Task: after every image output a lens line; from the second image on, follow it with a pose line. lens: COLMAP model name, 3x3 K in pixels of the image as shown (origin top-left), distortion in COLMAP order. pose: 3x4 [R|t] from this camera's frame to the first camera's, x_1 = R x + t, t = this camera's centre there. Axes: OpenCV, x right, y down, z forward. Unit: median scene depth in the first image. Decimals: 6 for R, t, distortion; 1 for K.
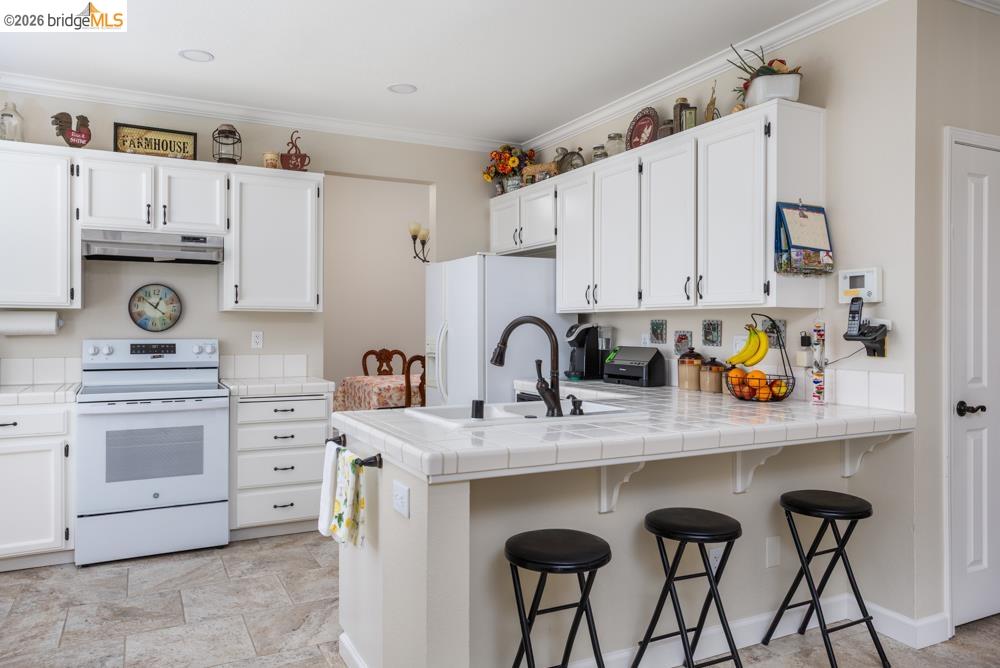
lens RADIAL K [[700.6, 0, 491.3], [0, 700.6, 323.1], [0, 0, 1]] dist [-0.012737, 0.017702]
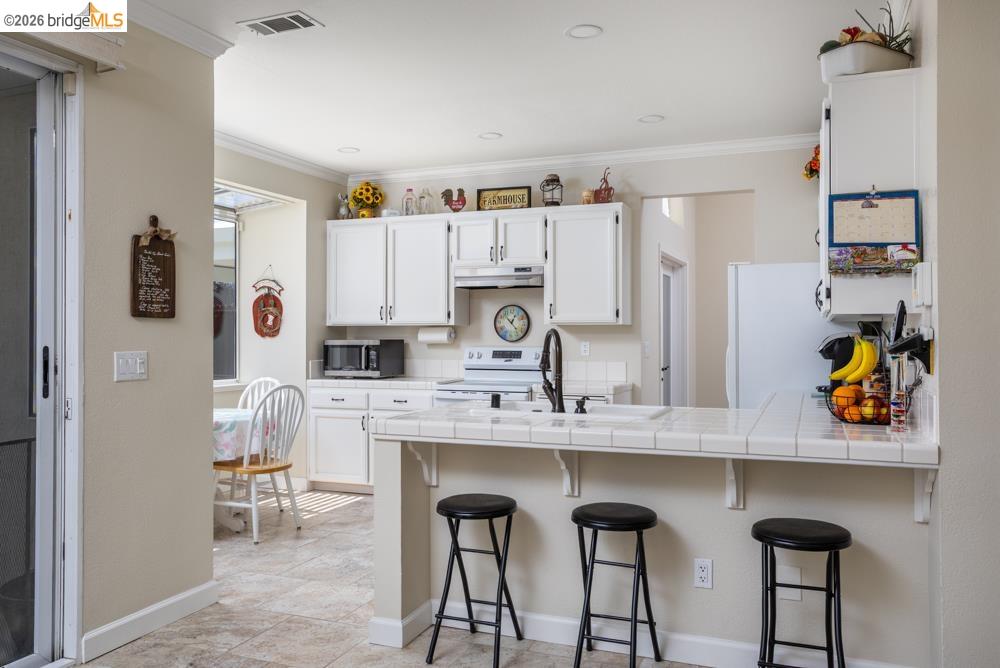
lens RADIAL K [[764.7, 0, 506.8], [0, 764.7, 323.4], [0, 0, 1]] dist [-0.011897, 0.021773]
pose [[0.667765, -0.016117, -0.744198, 0.607053], [0.006632, 0.999855, -0.015703, 0.000811], [0.744343, 0.005551, 0.667775, 0.038410]]
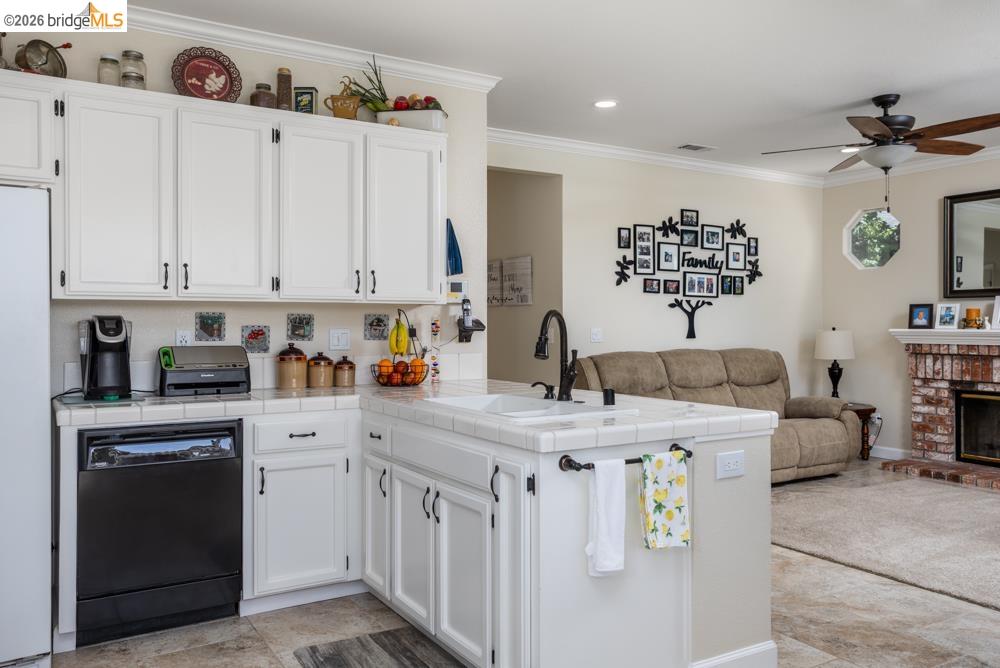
lens RADIAL K [[764.7, 0, 500.9], [0, 764.7, 326.3], [0, 0, 1]] dist [-0.011897, 0.021773]
pose [[-0.083578, -0.004993, 0.996489, -0.672864], [-0.002655, 0.999985, 0.004788, 0.006188], [-0.996498, -0.002246, -0.083590, 0.728453]]
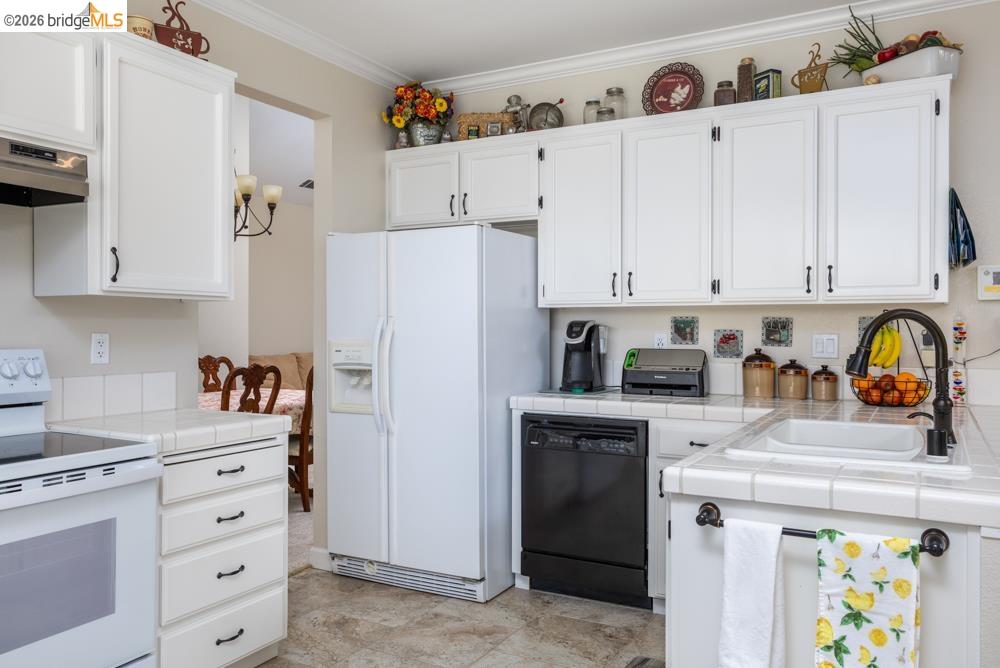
lens RADIAL K [[764.7, 0, 493.7], [0, 764.7, 324.7], [0, 0, 1]] dist [-0.011897, 0.021773]
pose [[0.830854, 0.000478, 0.556490, -0.461210], [-0.001350, 0.999998, 0.001156, 0.004054], [-0.556488, -0.001712, 0.830854, 0.357889]]
